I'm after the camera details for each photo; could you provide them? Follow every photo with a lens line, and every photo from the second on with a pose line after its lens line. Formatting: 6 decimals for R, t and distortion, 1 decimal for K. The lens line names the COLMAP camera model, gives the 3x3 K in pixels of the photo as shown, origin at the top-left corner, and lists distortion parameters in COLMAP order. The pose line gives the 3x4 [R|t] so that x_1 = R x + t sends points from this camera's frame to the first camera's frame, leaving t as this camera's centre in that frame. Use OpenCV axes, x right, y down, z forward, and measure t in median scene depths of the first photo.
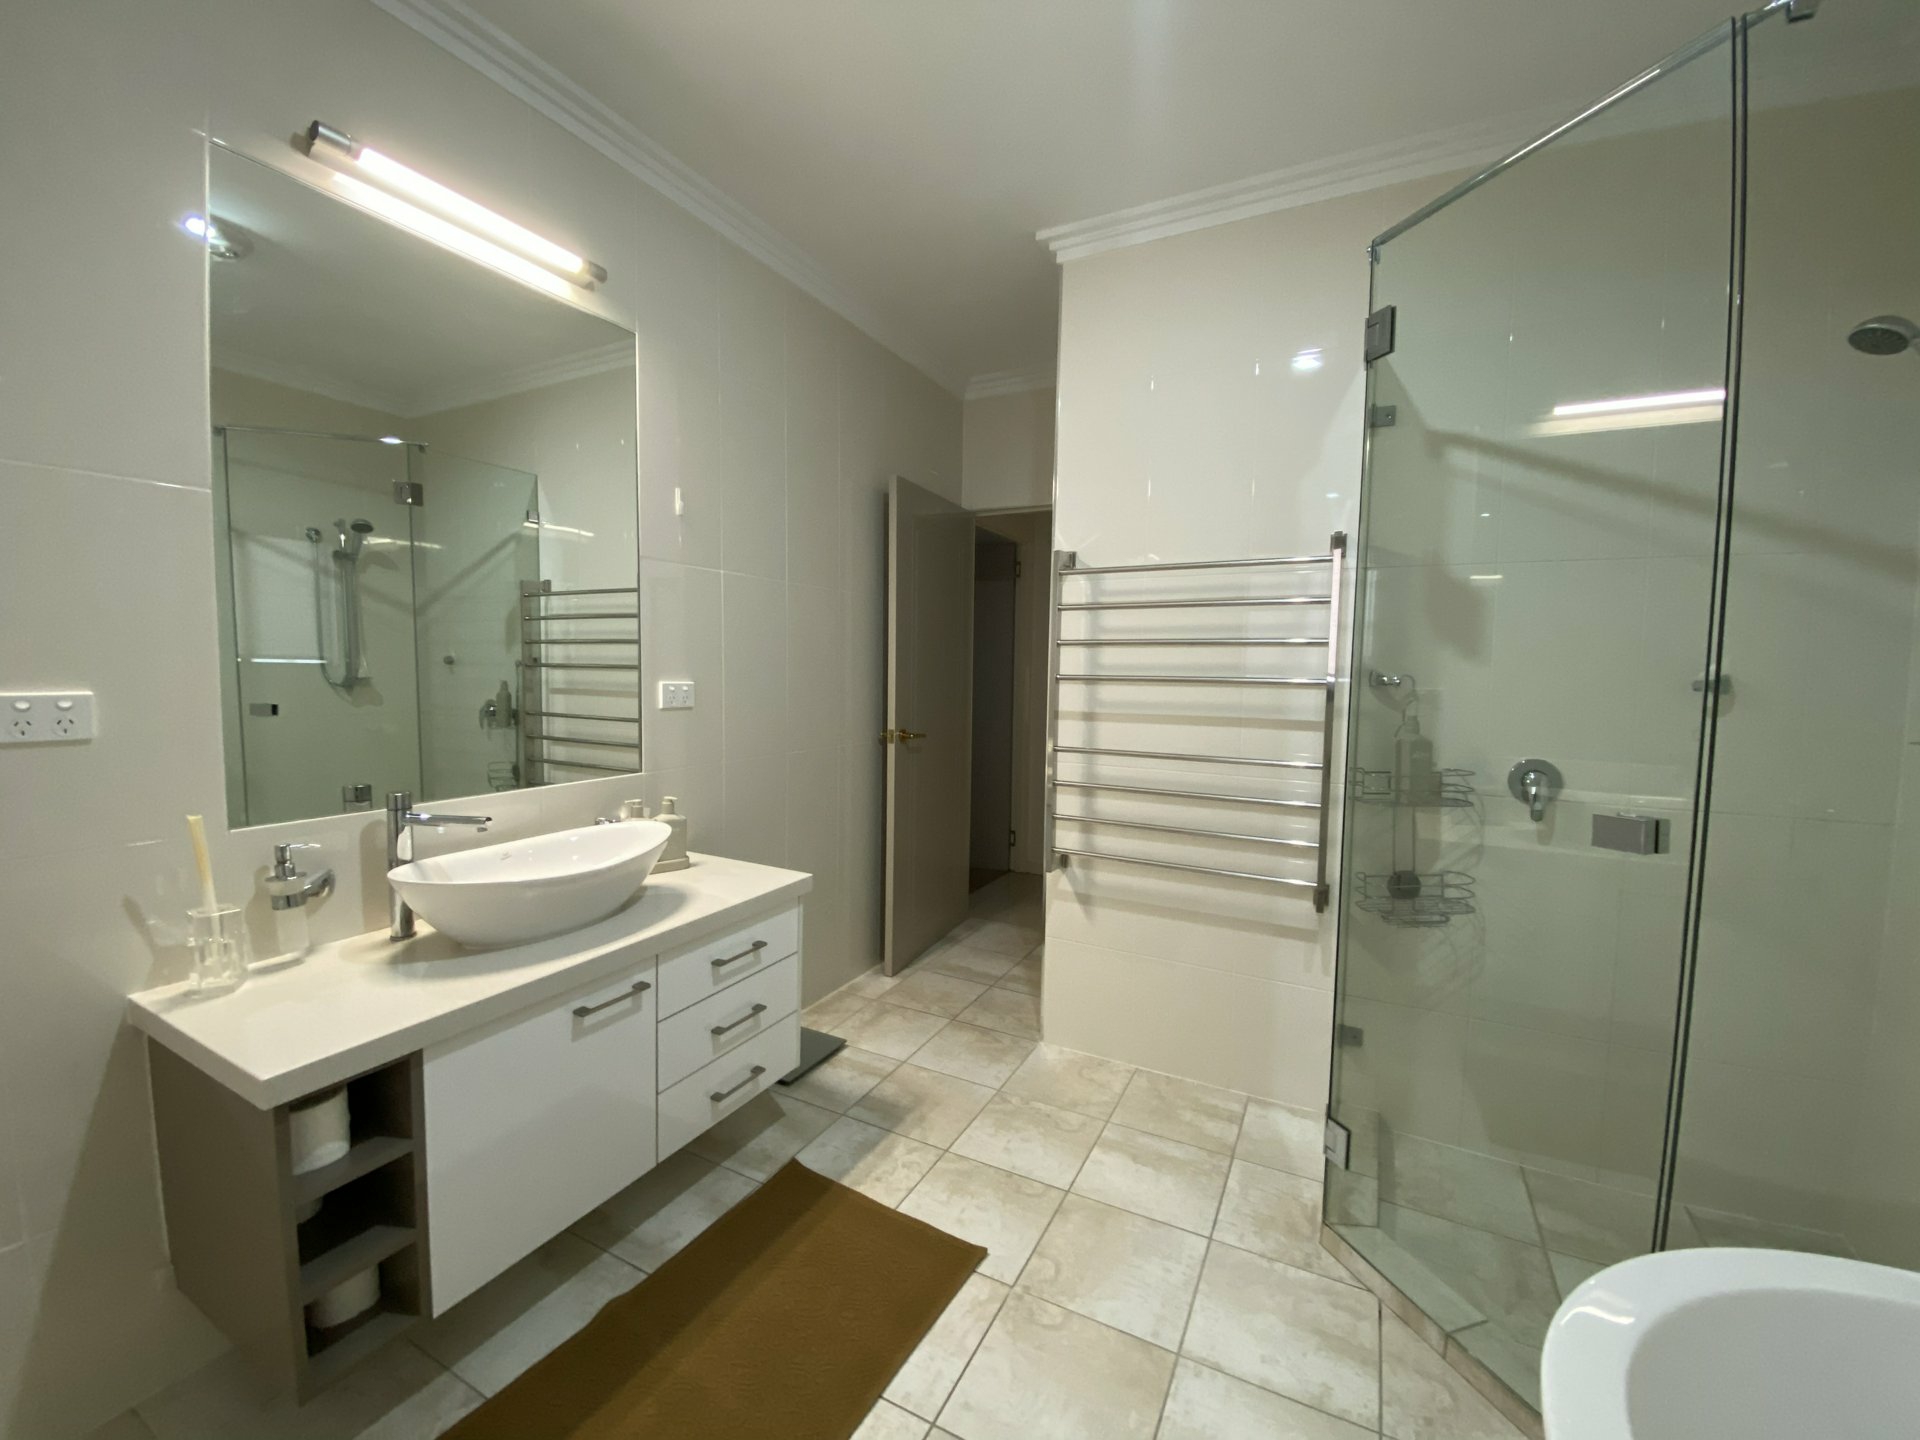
lens RADIAL K [[778.4, 0, 954.8], [0, 778.4, 719.4], [0, 0, 1]] dist [-0.001200, -0.006498]
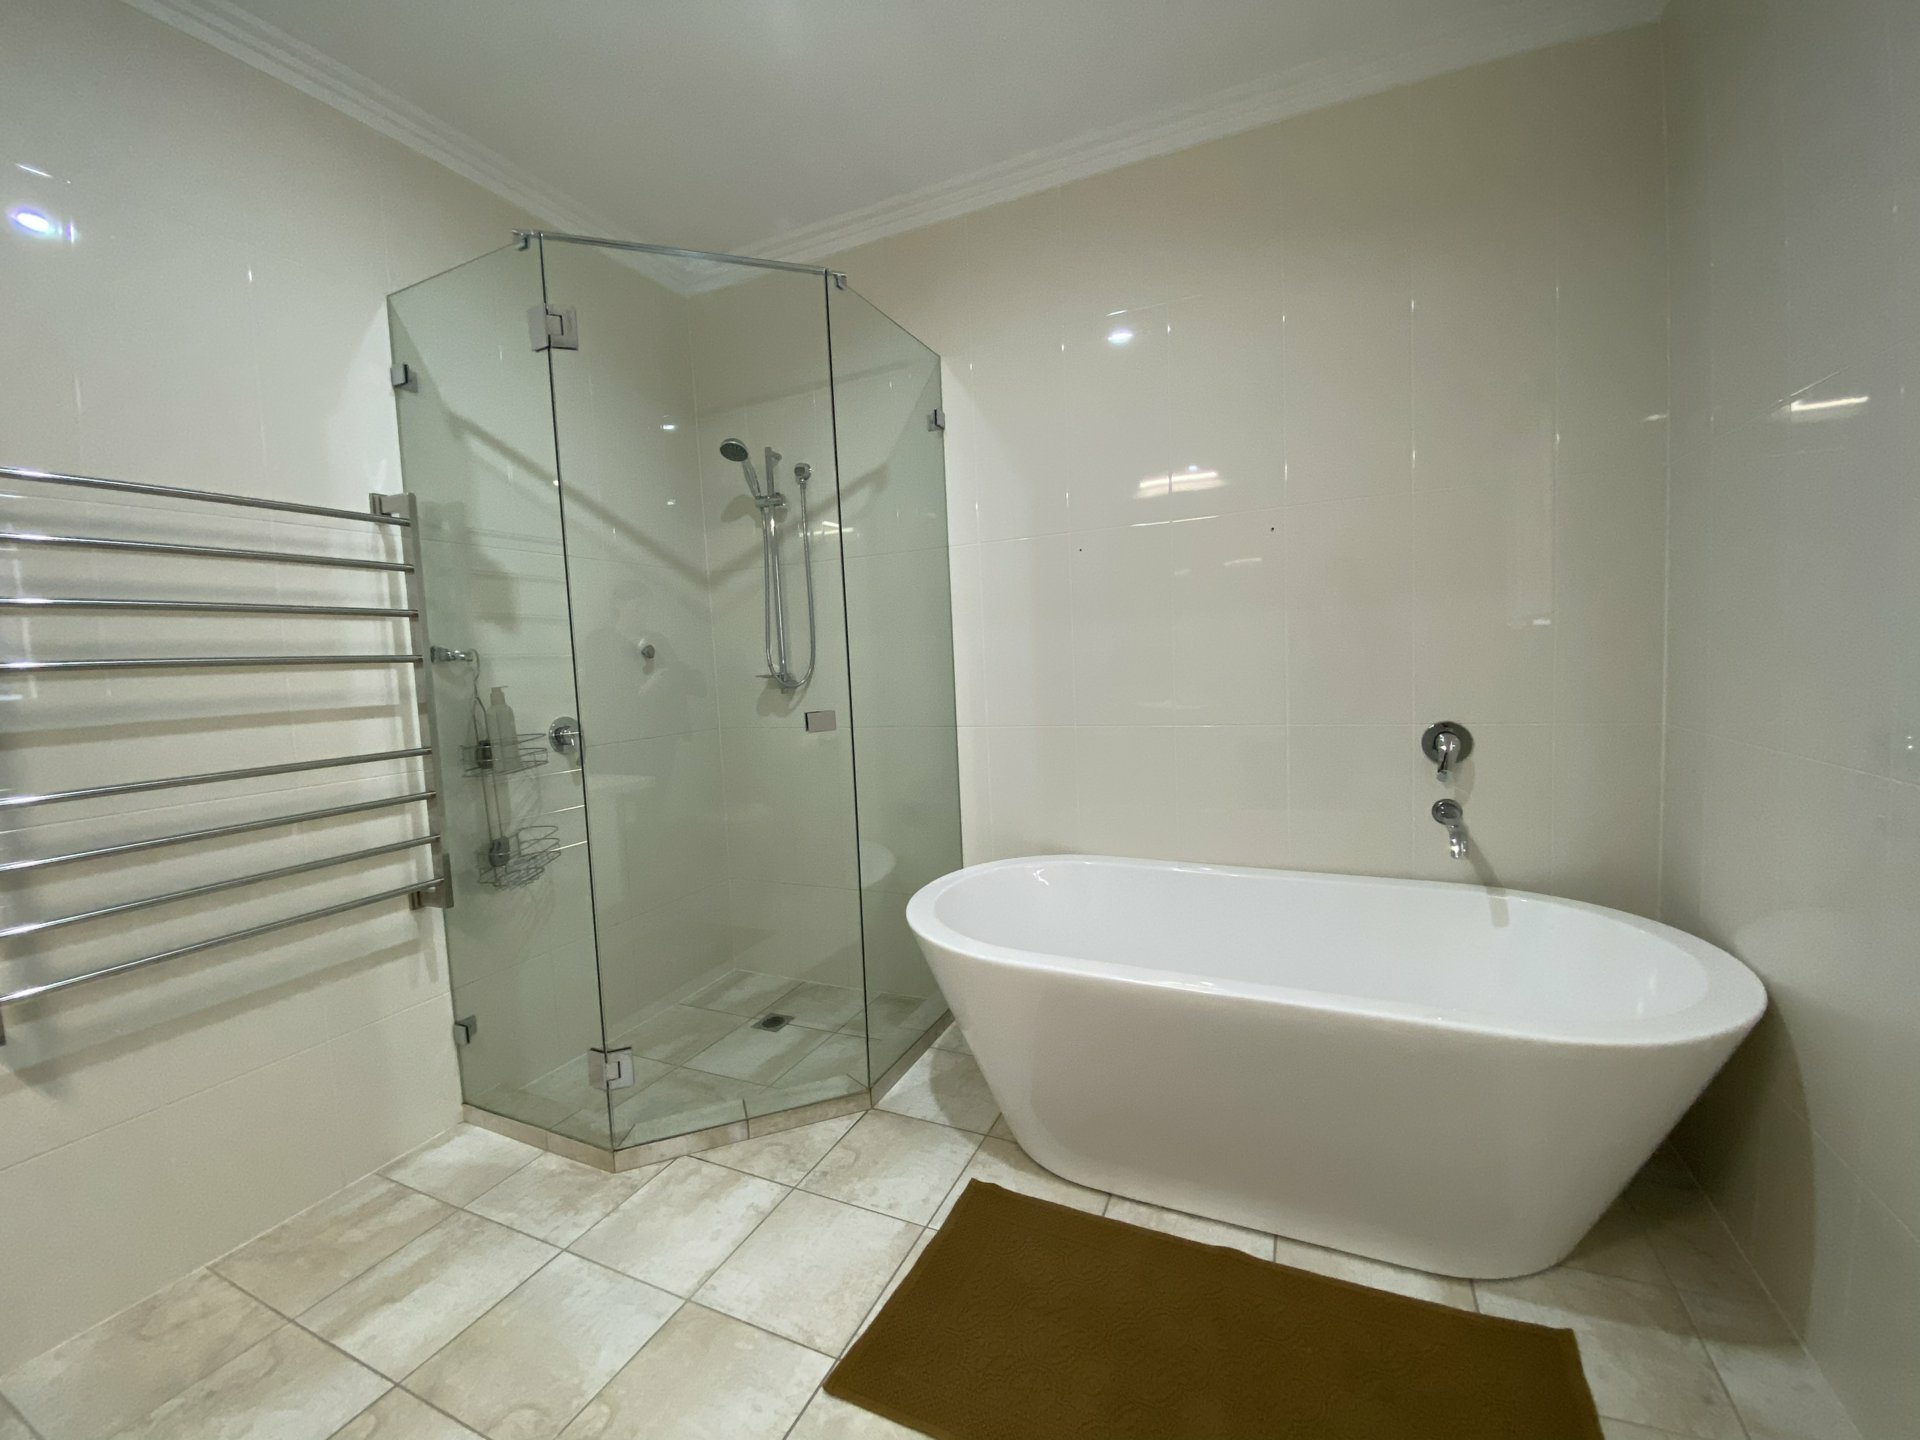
lens RADIAL K [[778.4, 0, 958.0], [0, 778.4, 714.5], [0, 0, 1]] dist [-0.001200, -0.006498]
pose [[-0.048063, -0.095625, 0.994256, -0.538540], [0.111199, 0.988707, 0.100467, -0.006381], [-0.992635, 0.115389, -0.036887, 0.476229]]
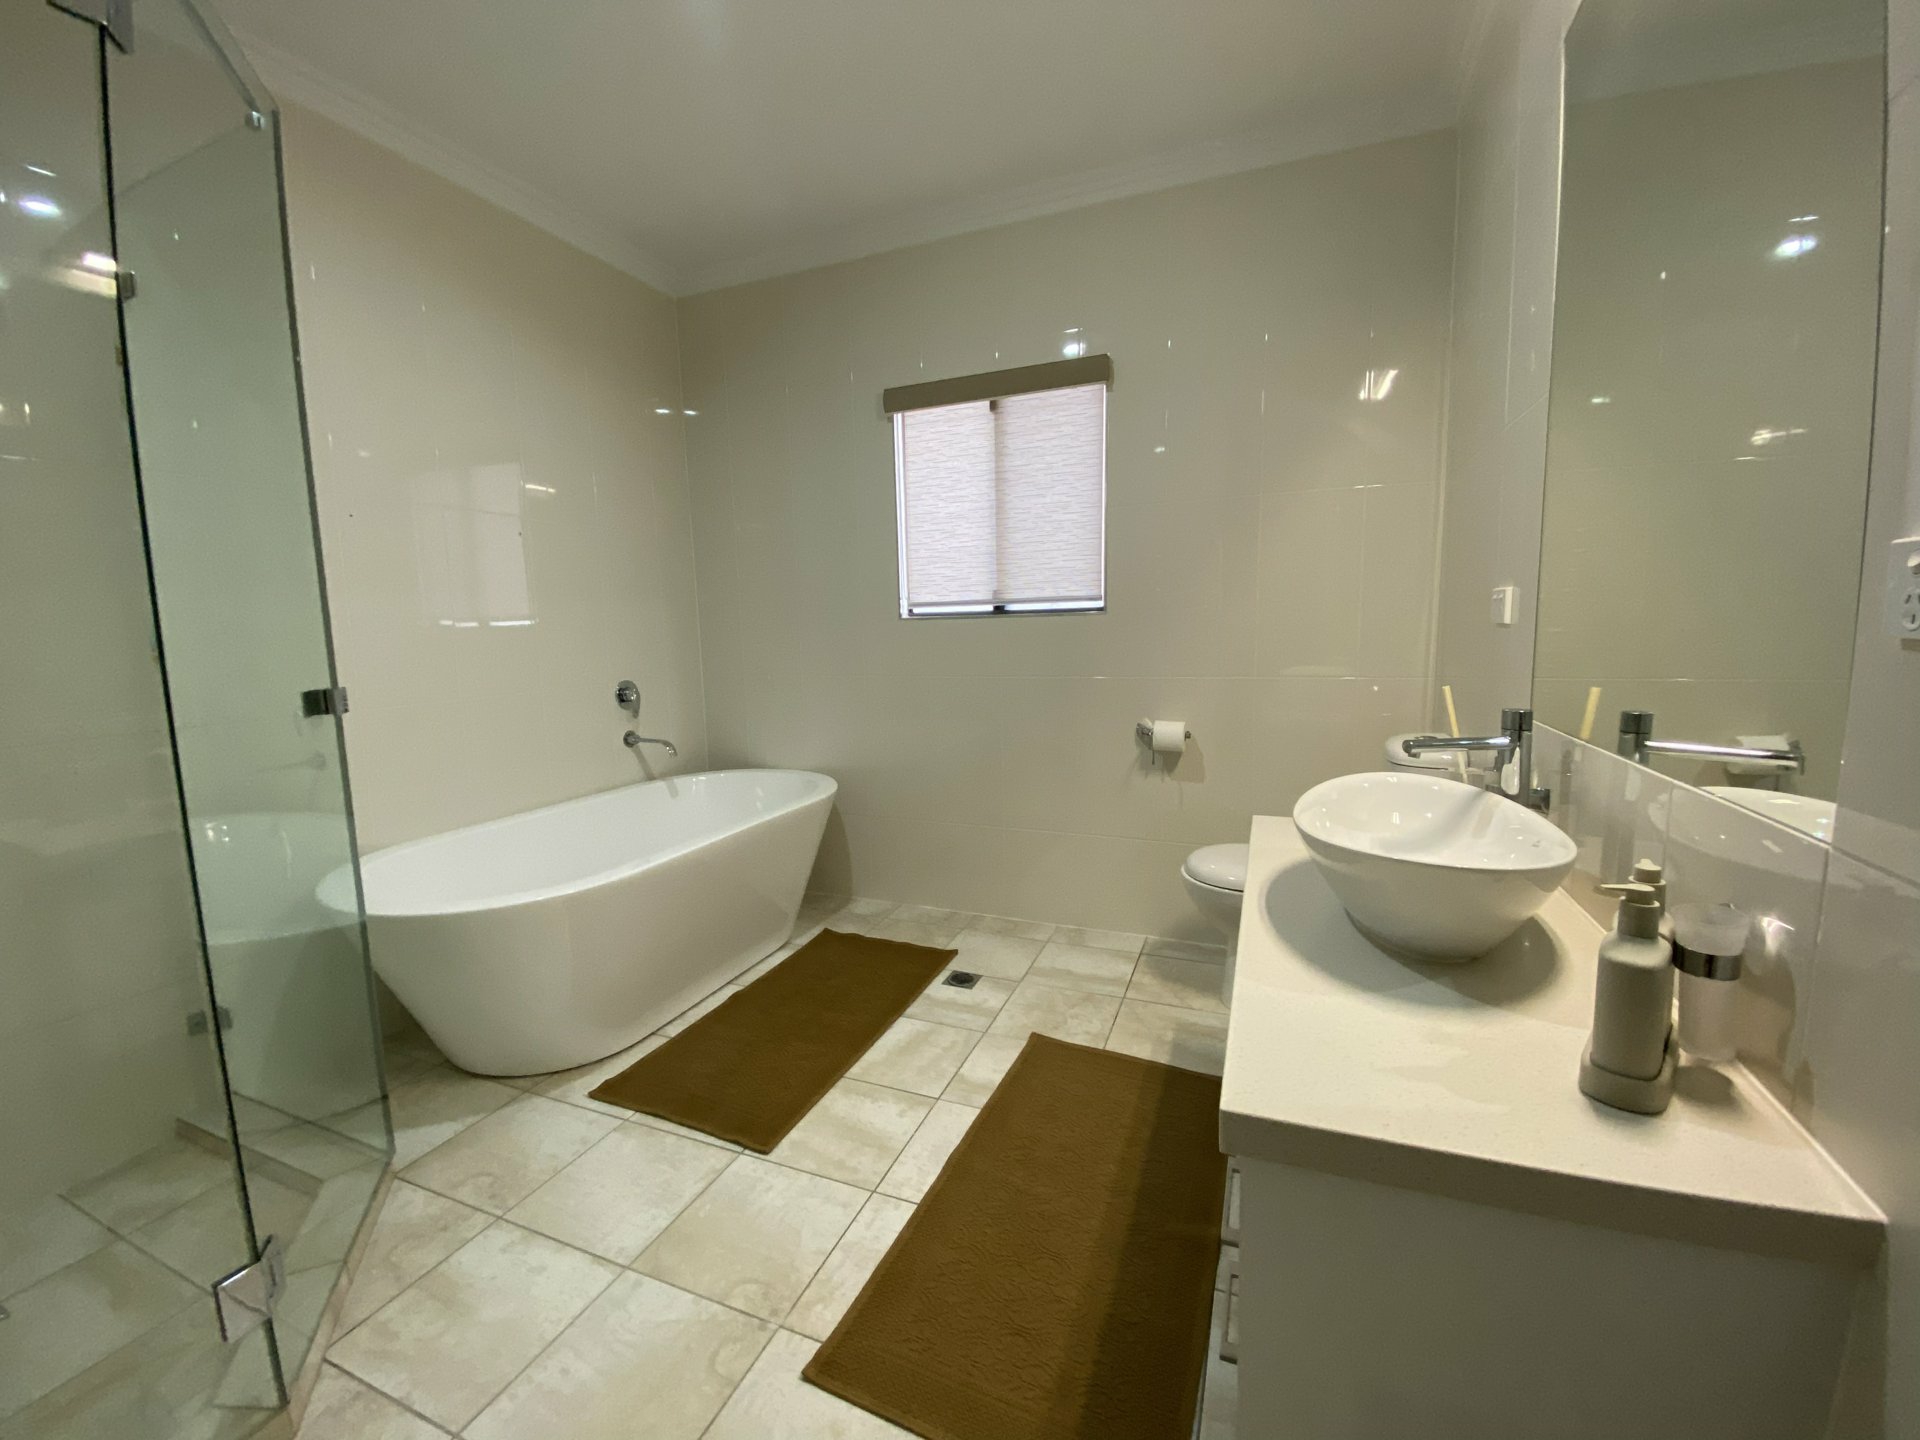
lens RADIAL K [[778.4, 0, 947.0], [0, 778.4, 724.4], [0, 0, 1]] dist [-0.001200, -0.006498]
pose [[-0.996626, 0.016411, -0.080422, -0.040761], [0.000693, 0.981455, 0.191690, -0.042463], [0.082076, 0.190988, -0.978155, 1.500337]]
